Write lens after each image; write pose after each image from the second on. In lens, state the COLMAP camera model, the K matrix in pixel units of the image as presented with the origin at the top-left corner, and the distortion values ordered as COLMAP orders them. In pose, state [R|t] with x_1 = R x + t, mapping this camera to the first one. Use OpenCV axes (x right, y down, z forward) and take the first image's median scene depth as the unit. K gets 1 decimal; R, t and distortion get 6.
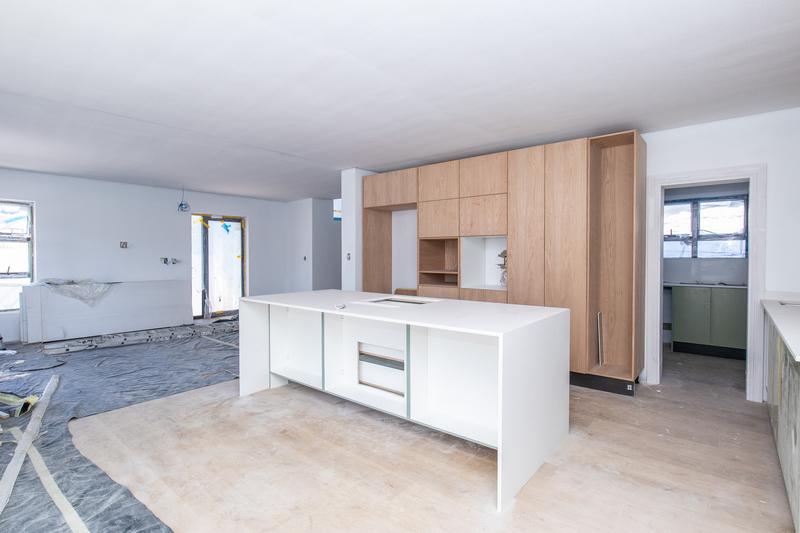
lens RADIAL K [[394.6, 0, 417.3], [0, 394.6, 259.0], [0, 0, 1]] dist [0.000875, 0.000464]
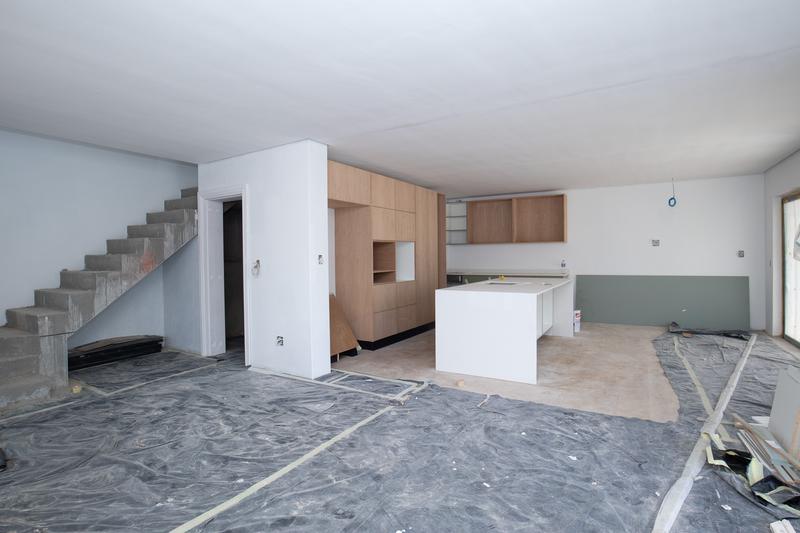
lens RADIAL K [[394.6, 0, 417.3], [0, 394.6, 259.0], [0, 0, 1]] dist [0.000875, 0.000464]
pose [[-0.145519, -0.003915, 0.989348, -1.548829], [0.033928, 0.999384, 0.008945, -0.012715], [-0.988774, 0.034868, -0.145296, 1.553415]]
